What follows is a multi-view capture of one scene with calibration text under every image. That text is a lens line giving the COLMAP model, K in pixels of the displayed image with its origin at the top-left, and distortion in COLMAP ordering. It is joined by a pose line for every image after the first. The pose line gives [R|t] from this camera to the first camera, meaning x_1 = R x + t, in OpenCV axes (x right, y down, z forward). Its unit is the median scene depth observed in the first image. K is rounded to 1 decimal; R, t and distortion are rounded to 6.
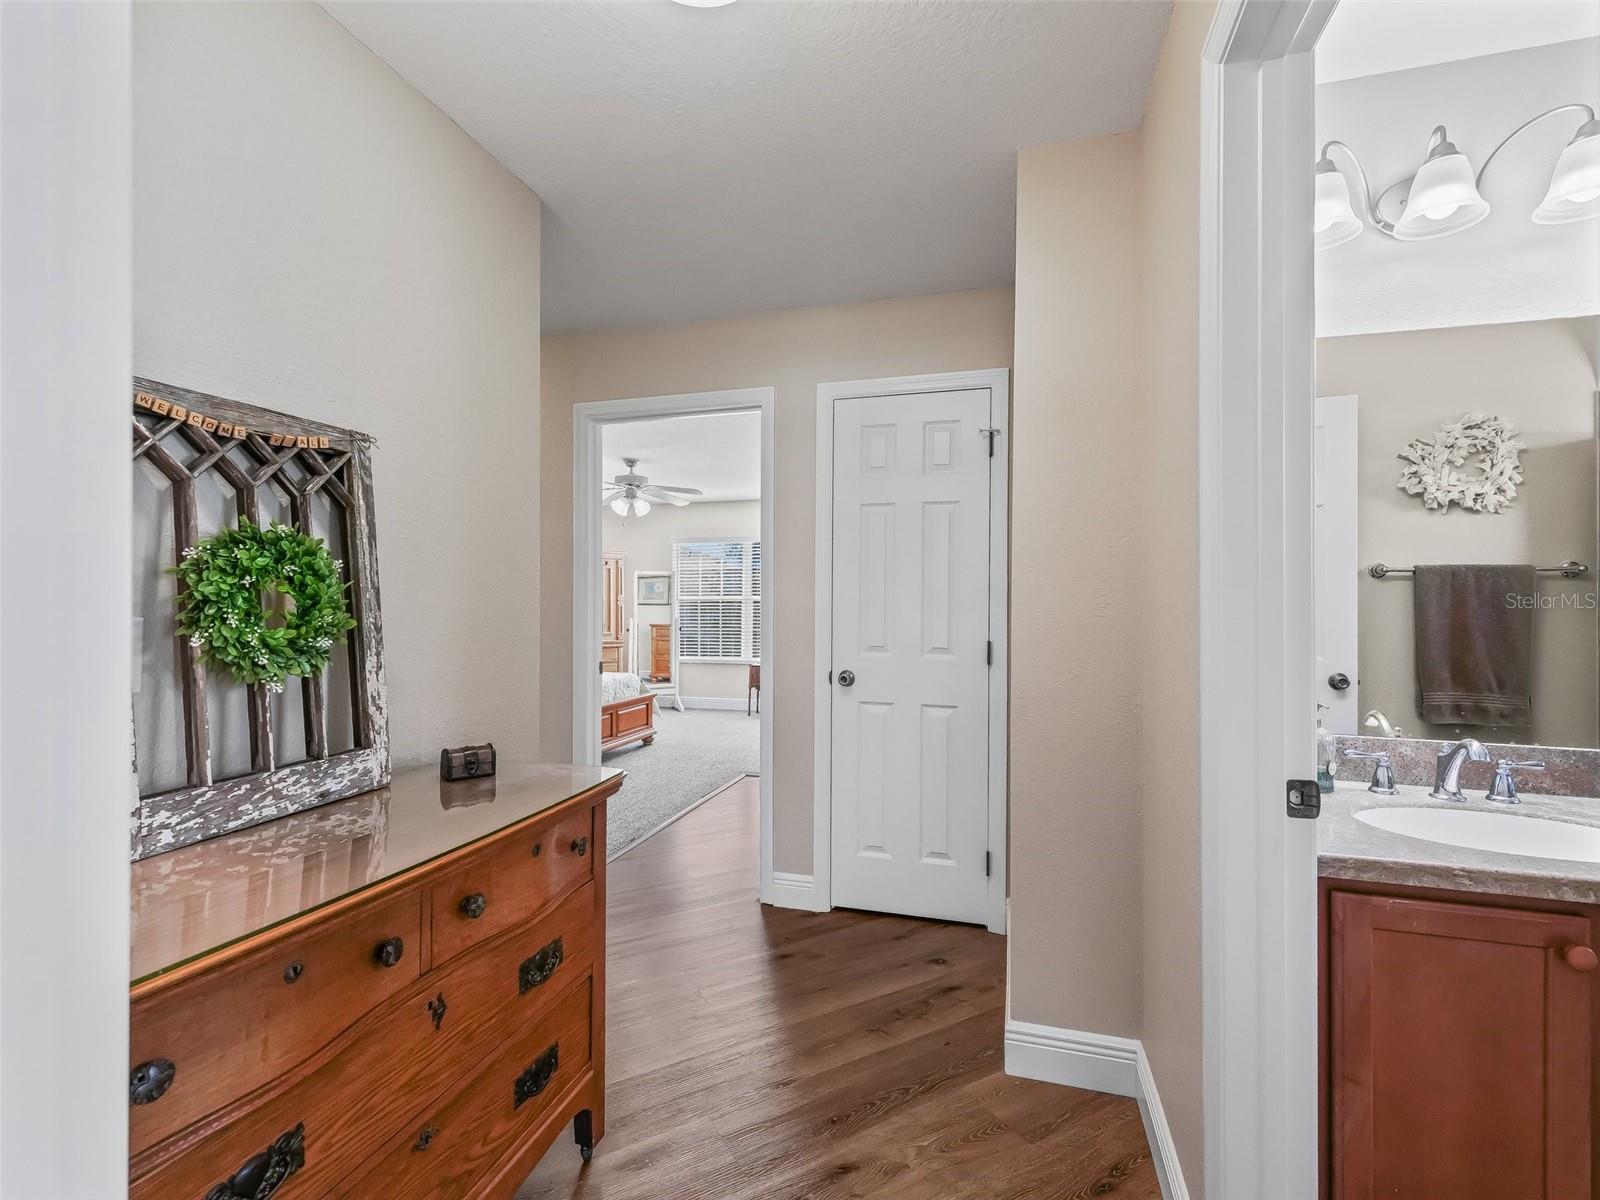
lens RADIAL K [[727.9, 0, 795.7], [0, 727.9, 606.1], [0, 0, 1]] dist [0.014790, -0.004798]
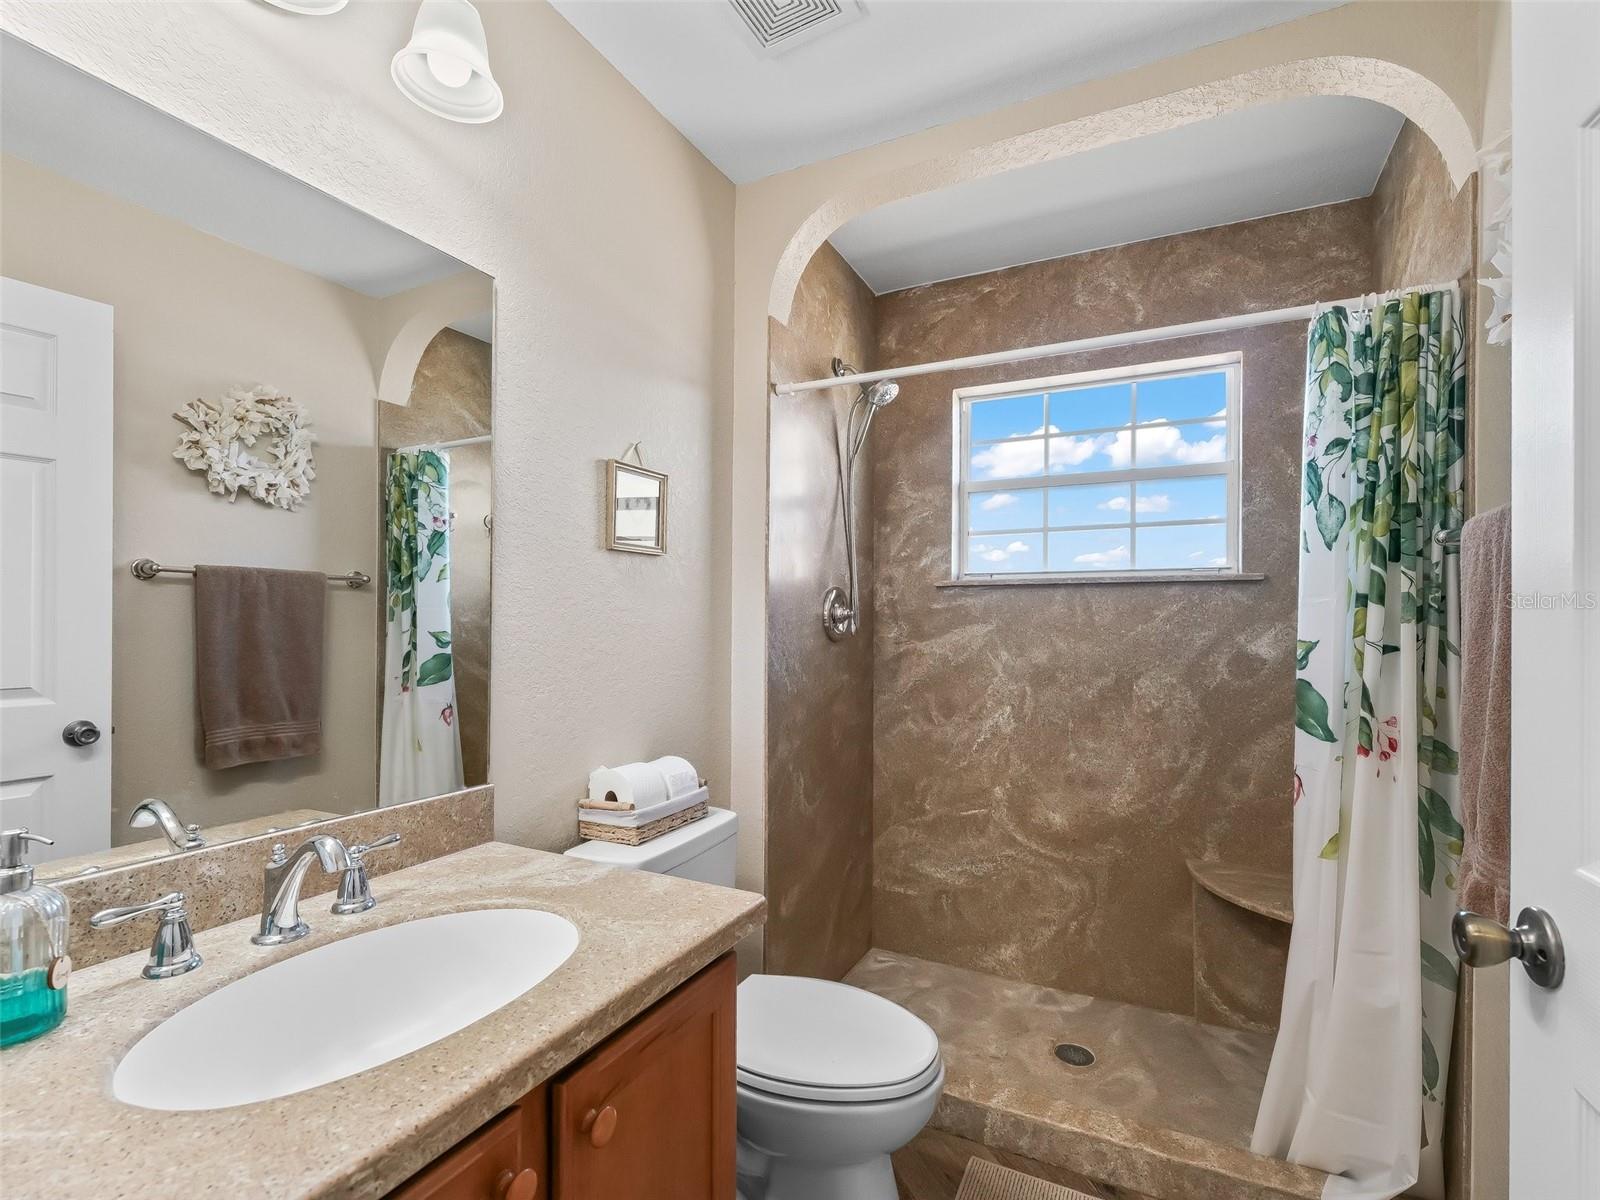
lens RADIAL K [[727.9, 0, 803.0], [0, 727.9, 603.9], [0, 0, 1]] dist [0.014790, -0.004798]
pose [[0.156326, 0.013847, 0.987608, 0.202137], [0.006399, 0.999867, -0.015032, -0.000021], [-0.987685, 0.008670, 0.156216, 0.272979]]
